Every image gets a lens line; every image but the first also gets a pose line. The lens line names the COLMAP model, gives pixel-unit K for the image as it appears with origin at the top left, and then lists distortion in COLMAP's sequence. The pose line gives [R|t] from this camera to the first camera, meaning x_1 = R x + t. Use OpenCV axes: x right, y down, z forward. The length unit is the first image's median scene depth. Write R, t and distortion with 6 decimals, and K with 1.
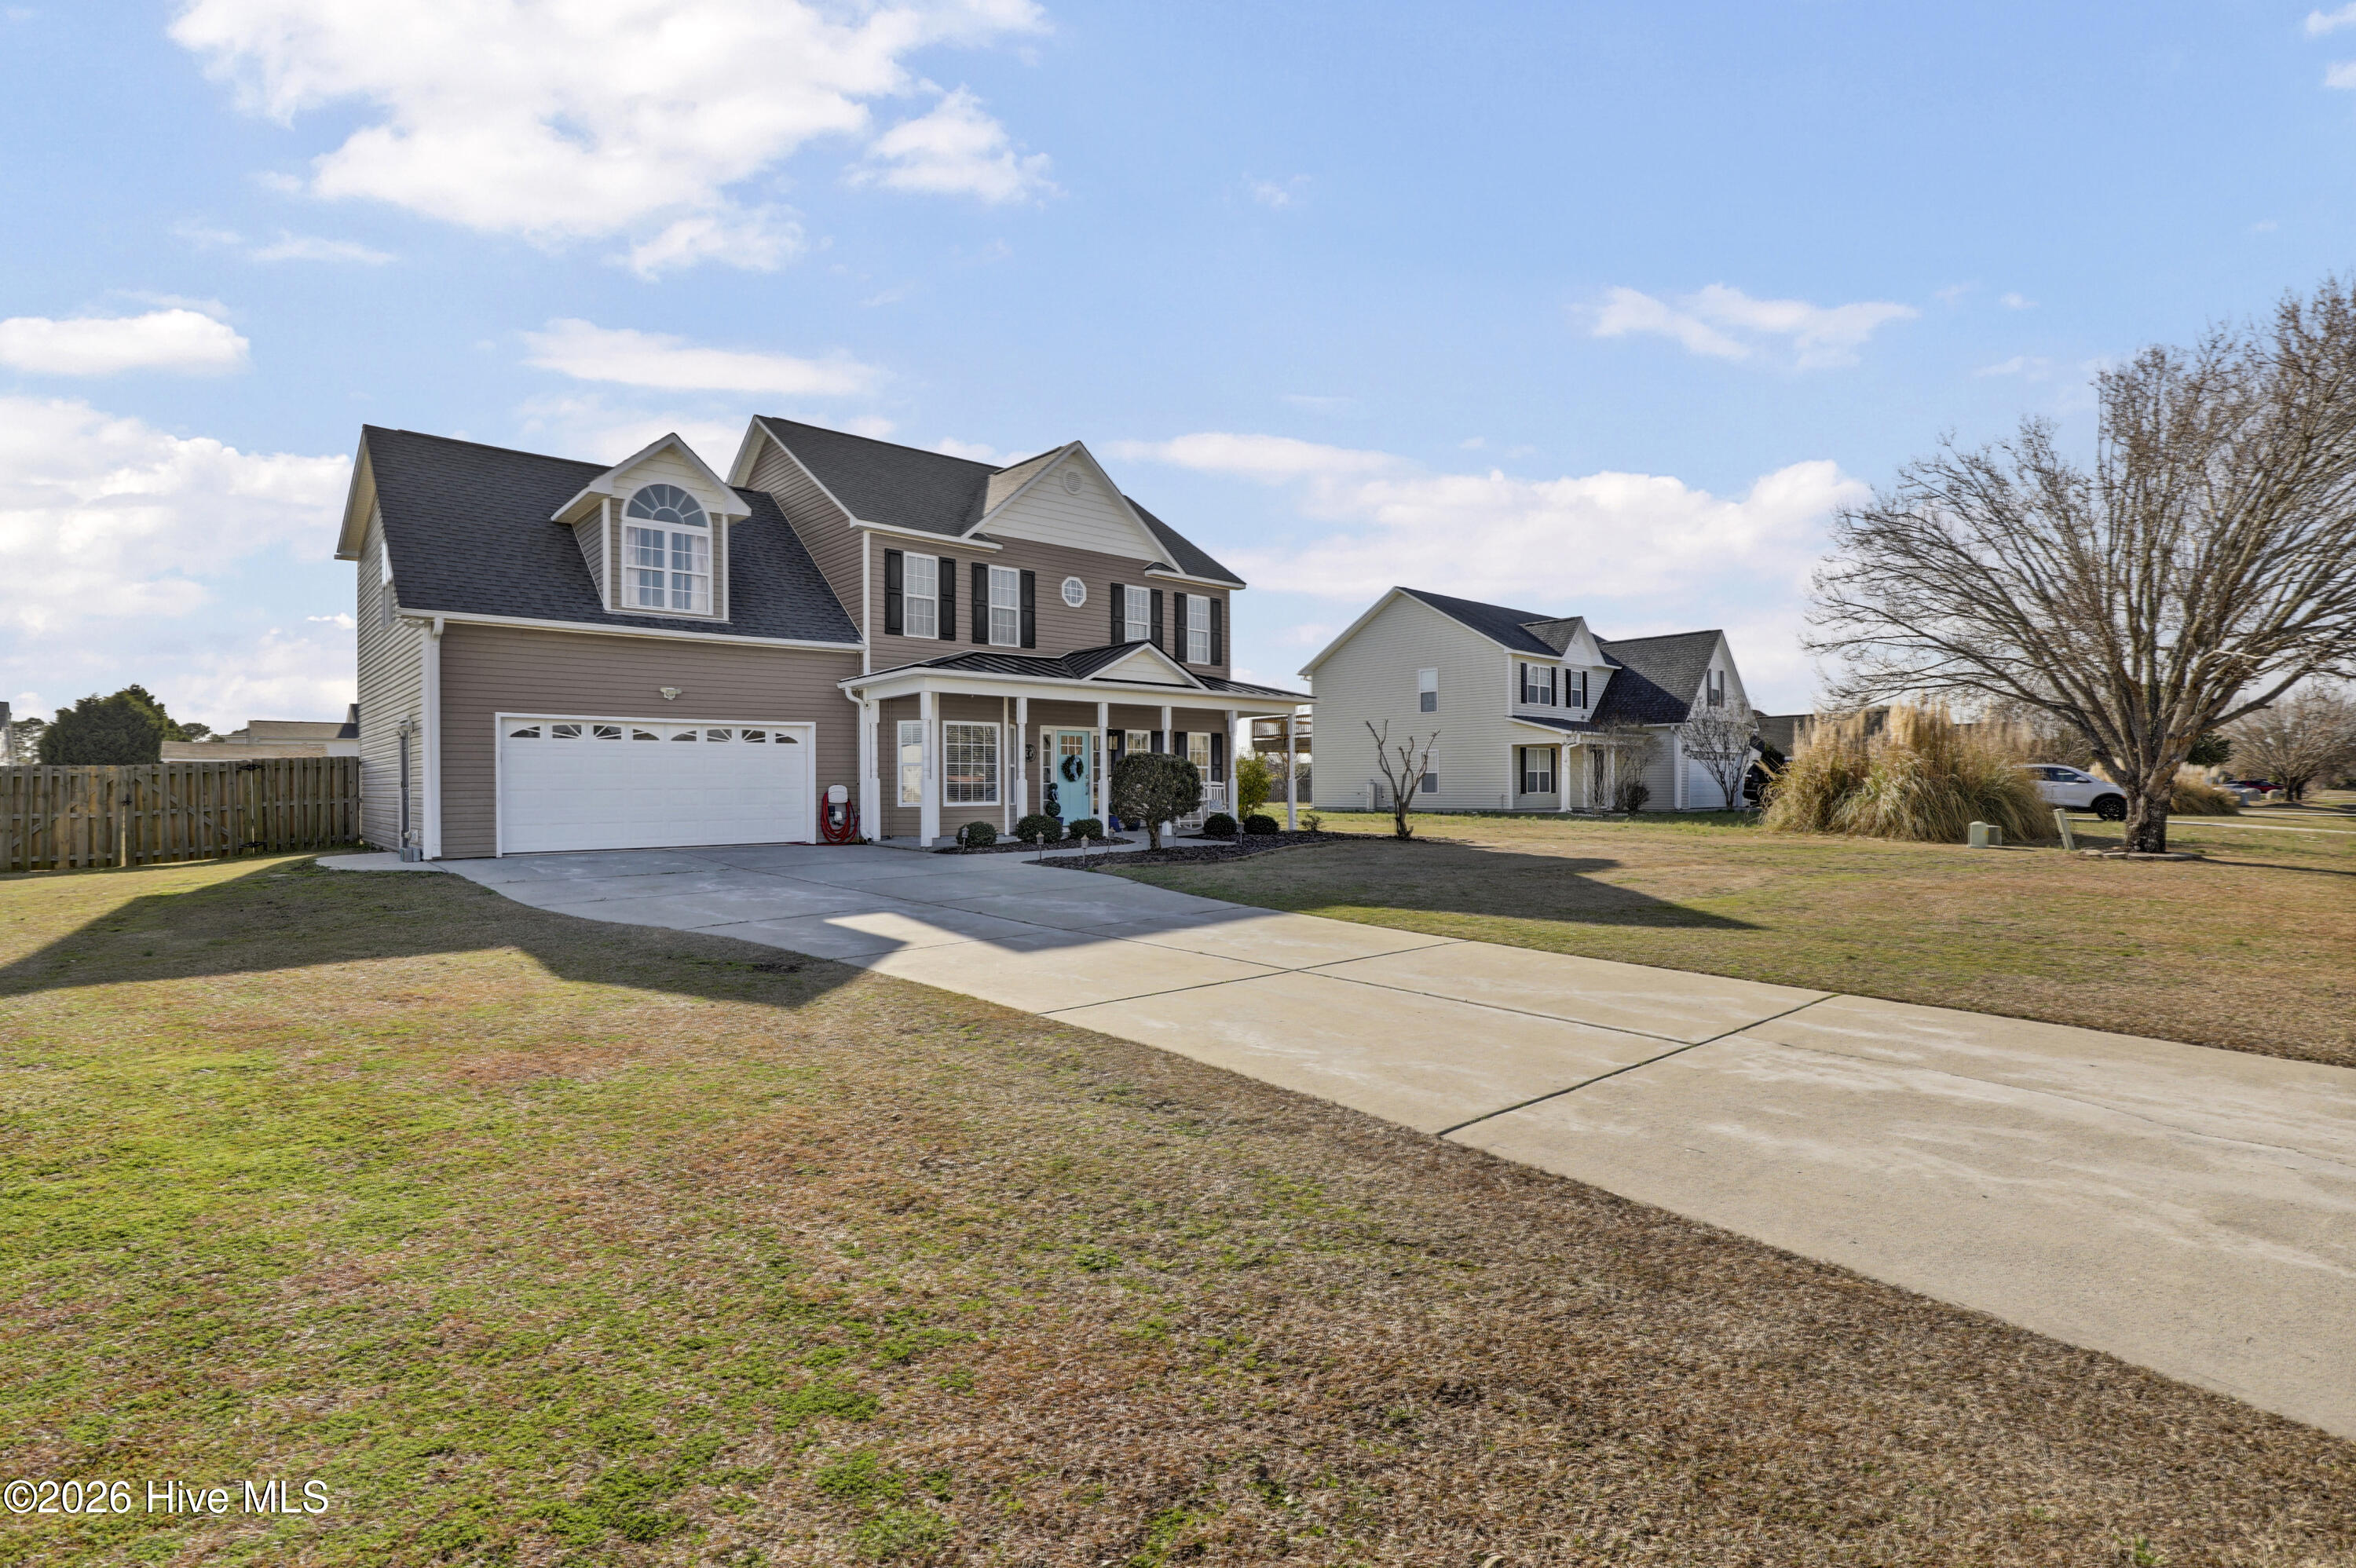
lens RADIAL K [[1069.3, 0, 1178.0], [0, 1069.3, 784.0], [0, 0, 1]] dist [-0.053639, -0.000178]
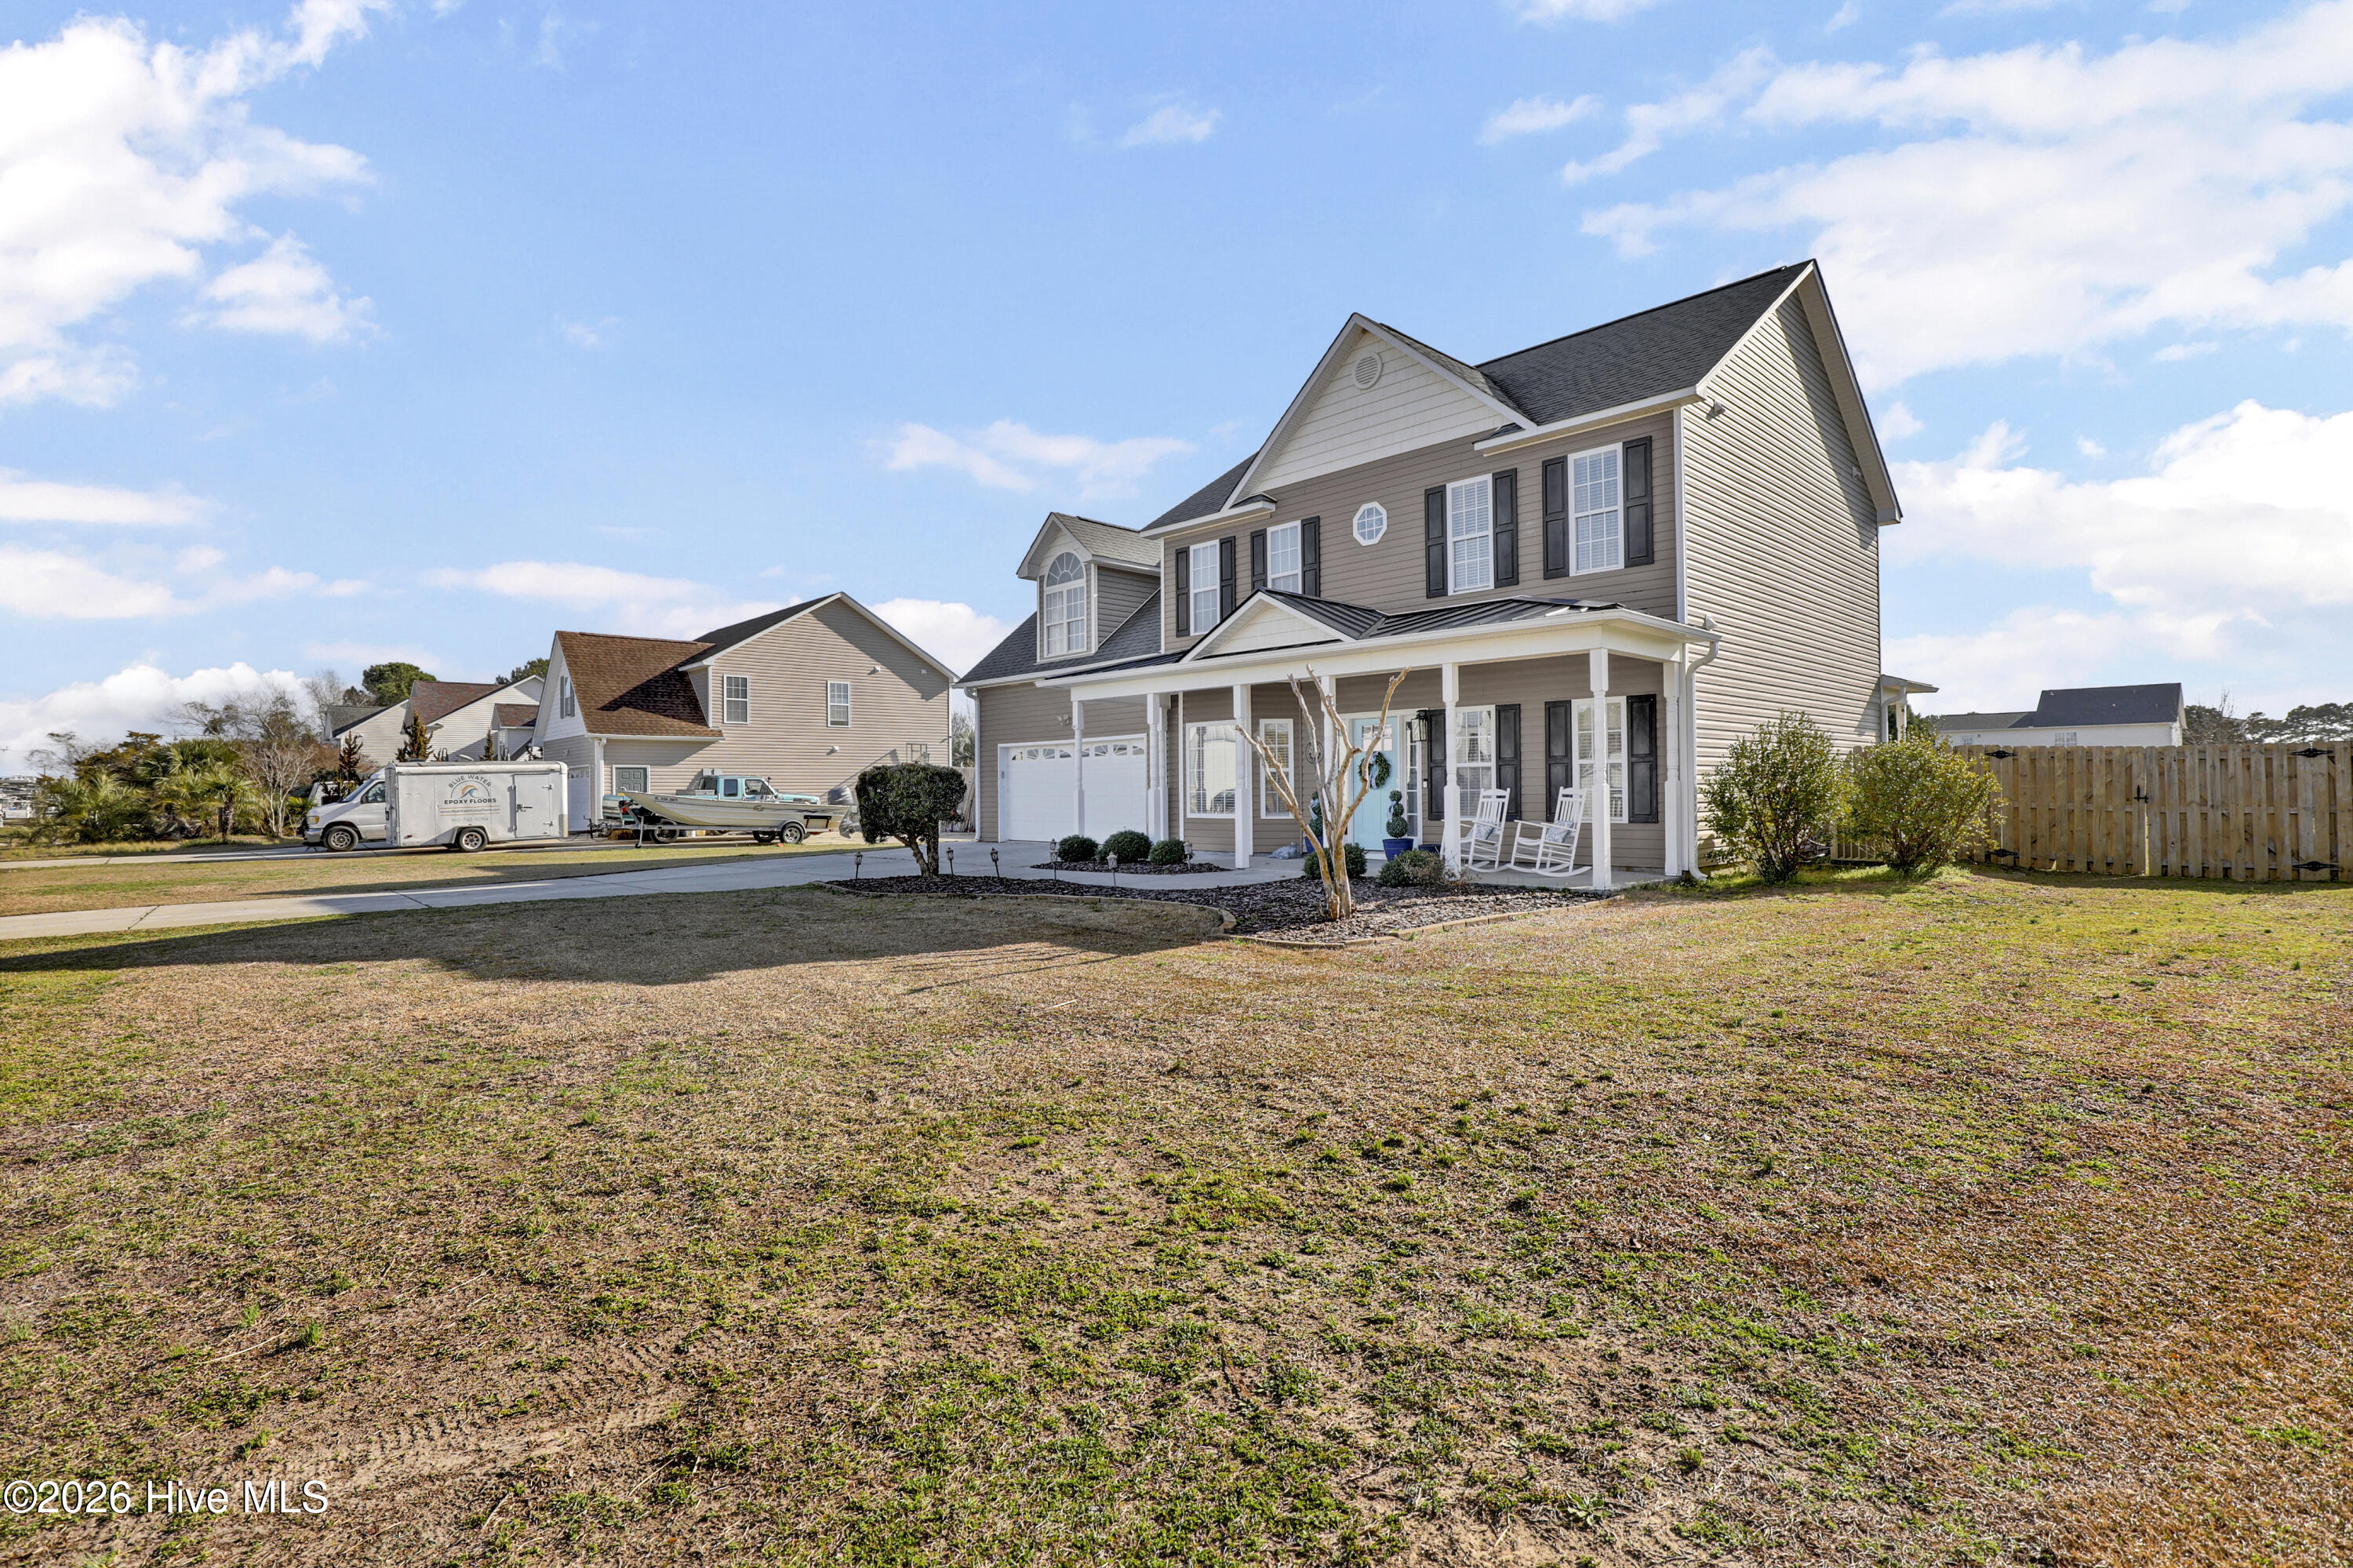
lens RADIAL K [[1068.1, 0, 1176.5], [0, 1068.1, 784.0], [0, 0, 1]] dist [-0.053639, -0.000178]
pose [[0.044910, -0.001237, -0.998990, 0.694374], [0.010462, 0.999945, -0.000768, -0.007314], [0.998936, -0.010417, 0.044921, 0.956457]]
